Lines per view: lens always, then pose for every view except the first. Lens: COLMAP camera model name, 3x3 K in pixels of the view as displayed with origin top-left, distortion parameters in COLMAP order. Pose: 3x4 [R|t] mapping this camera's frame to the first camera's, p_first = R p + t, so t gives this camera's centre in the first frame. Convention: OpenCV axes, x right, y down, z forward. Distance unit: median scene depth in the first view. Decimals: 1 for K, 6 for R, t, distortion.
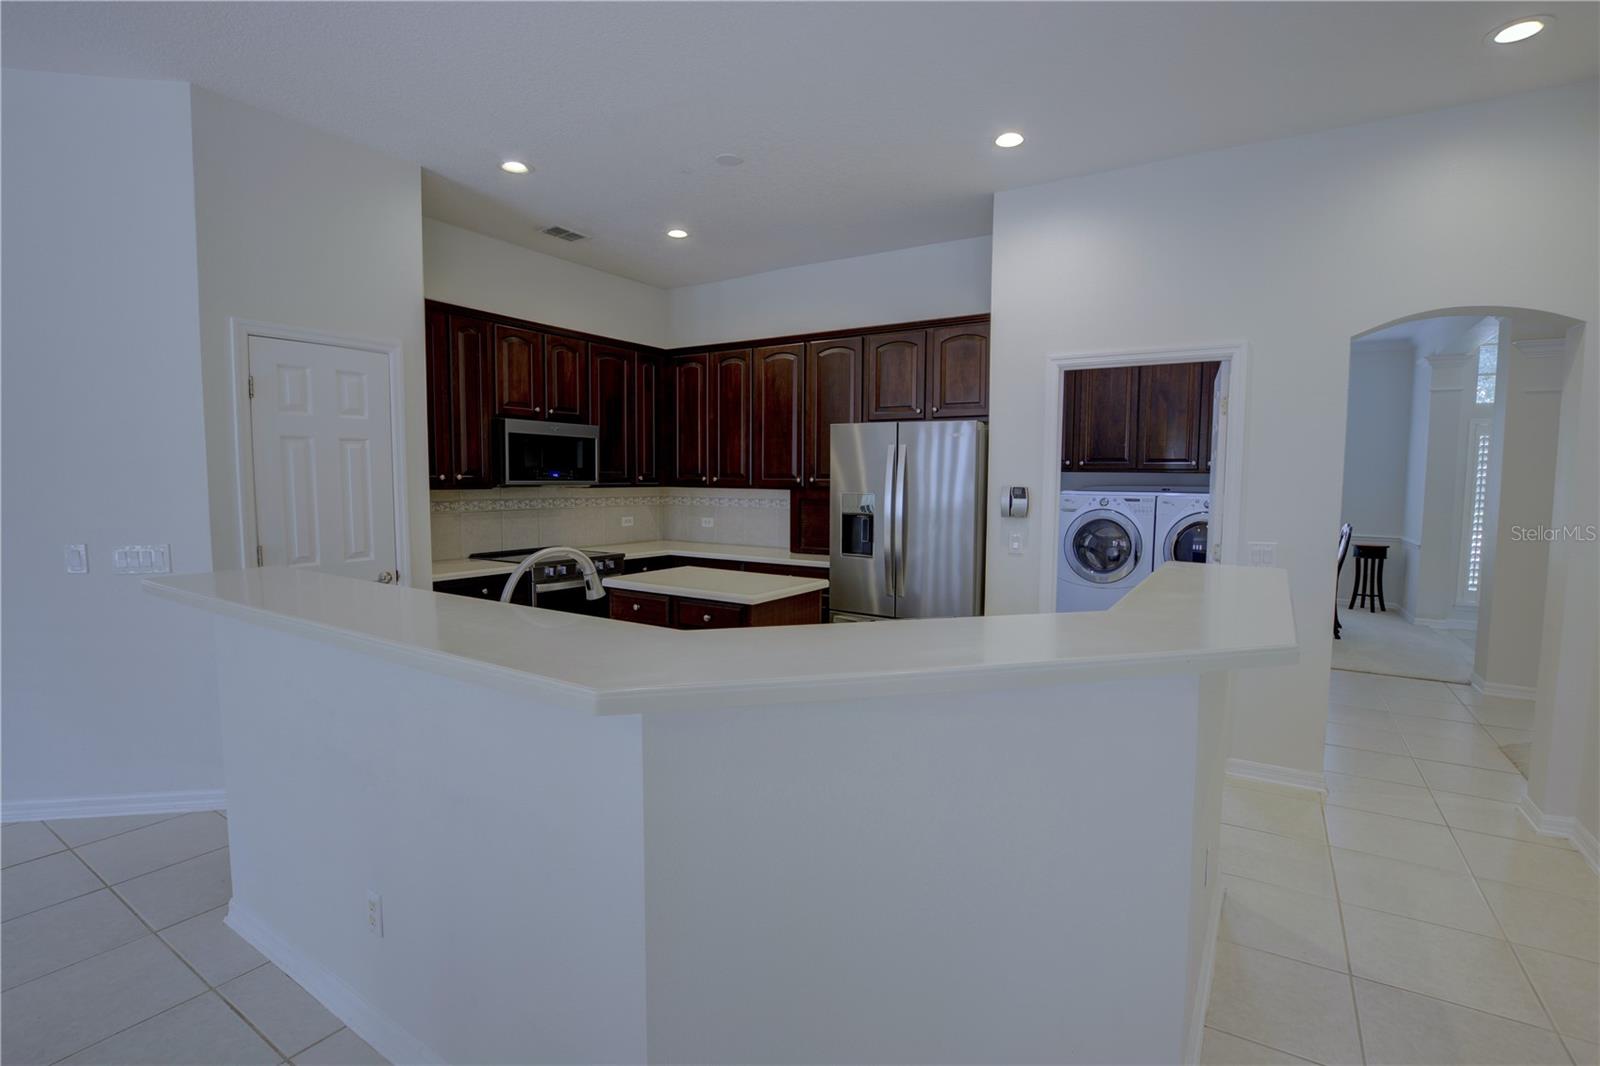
lens RADIAL K [[755.2, 0, 800.0], [0, 755.2, 533.0], [0, 0, 1]] dist [-0.027761, 0.000824]
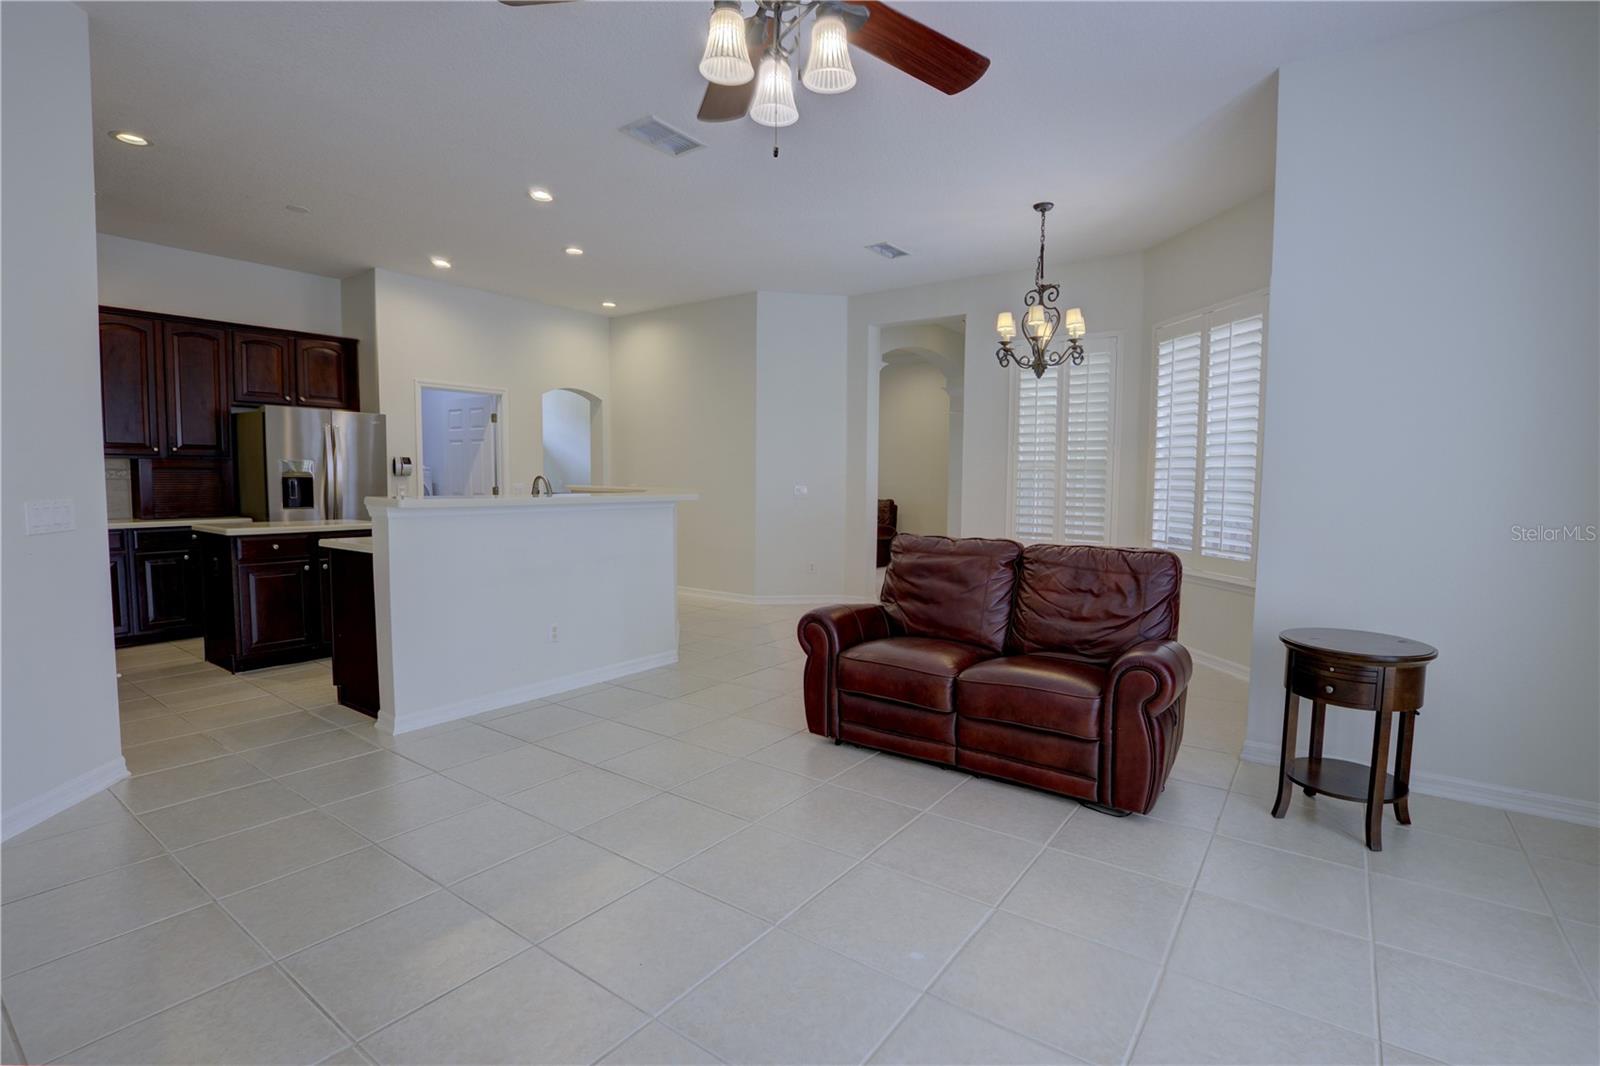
lens RADIAL K [[755.2, 0, 800.0], [0, 755.2, 533.0], [0, 0, 1]] dist [-0.027761, 0.000824]
pose [[0.067320, -0.084108, 0.994180, -1.144276], [0.060407, 0.994956, 0.080083, 0.021543], [-0.995901, 0.054664, 0.072062, 0.036070]]
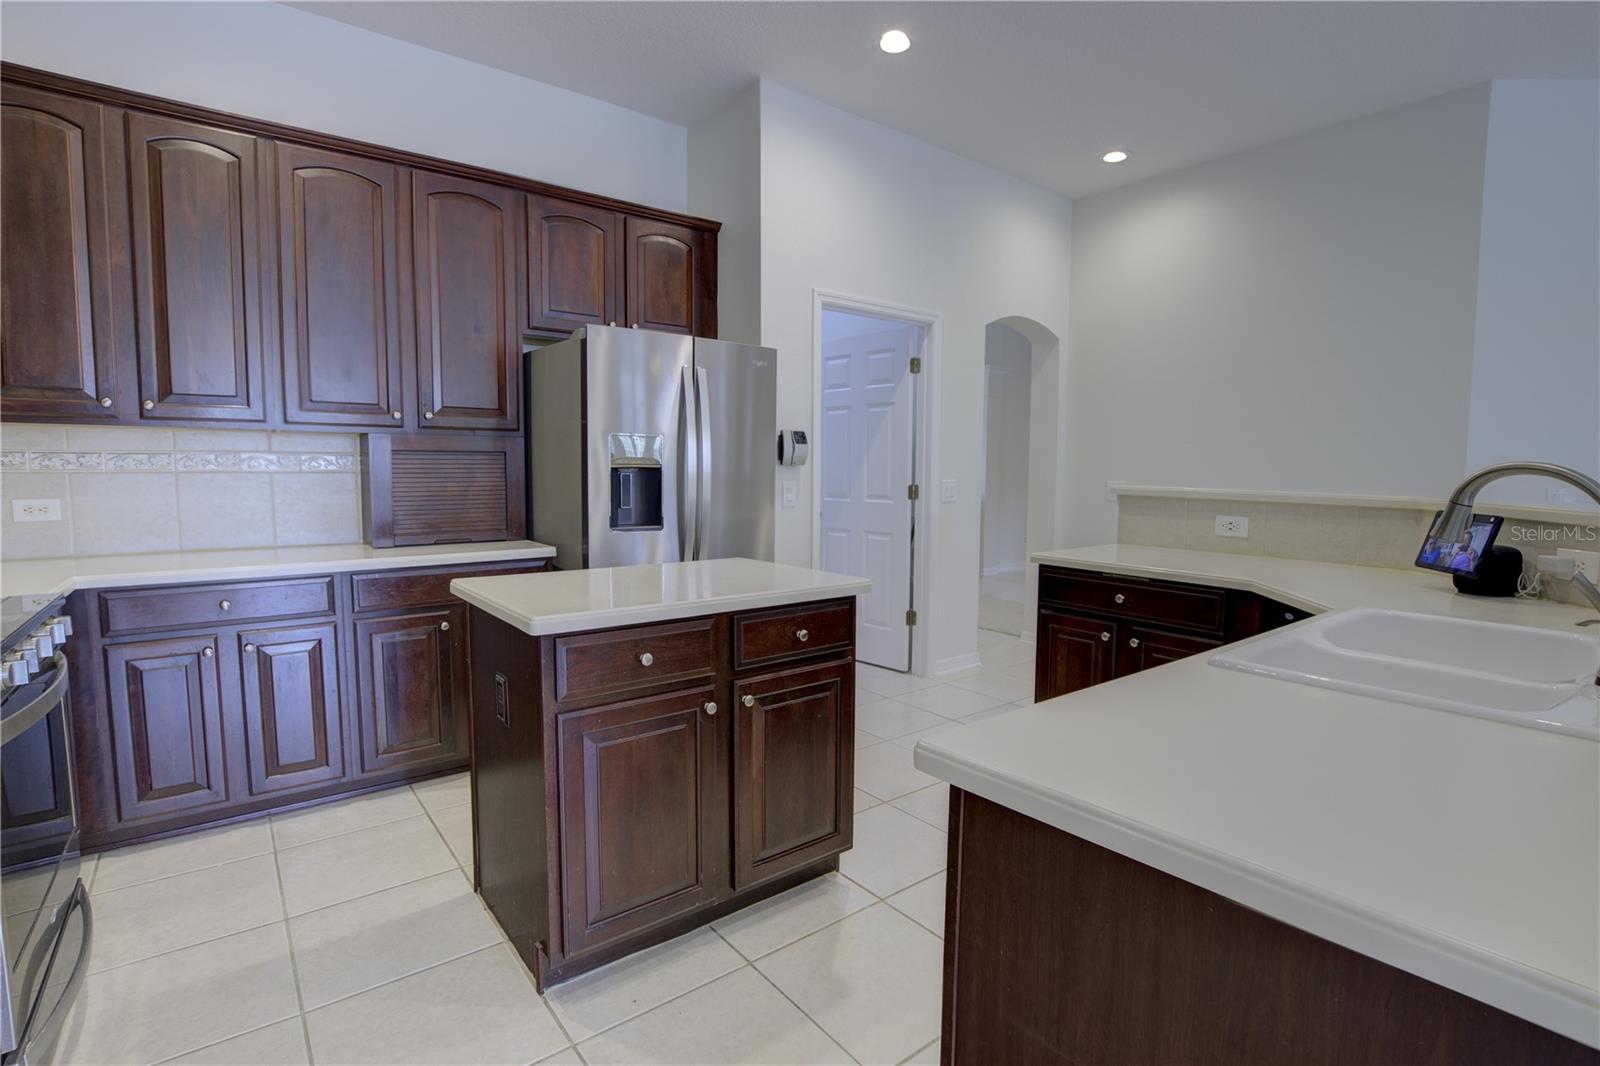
lens RADIAL K [[755.2, 0, 800.0], [0, 755.2, 533.0], [0, 0, 1]] dist [-0.027761, 0.000824]
pose [[0.341103, -0.087901, 0.935907, -0.497927], [0.065797, 0.995409, 0.069509, -0.002288], [-0.937720, 0.037871, 0.345321, 0.620089]]
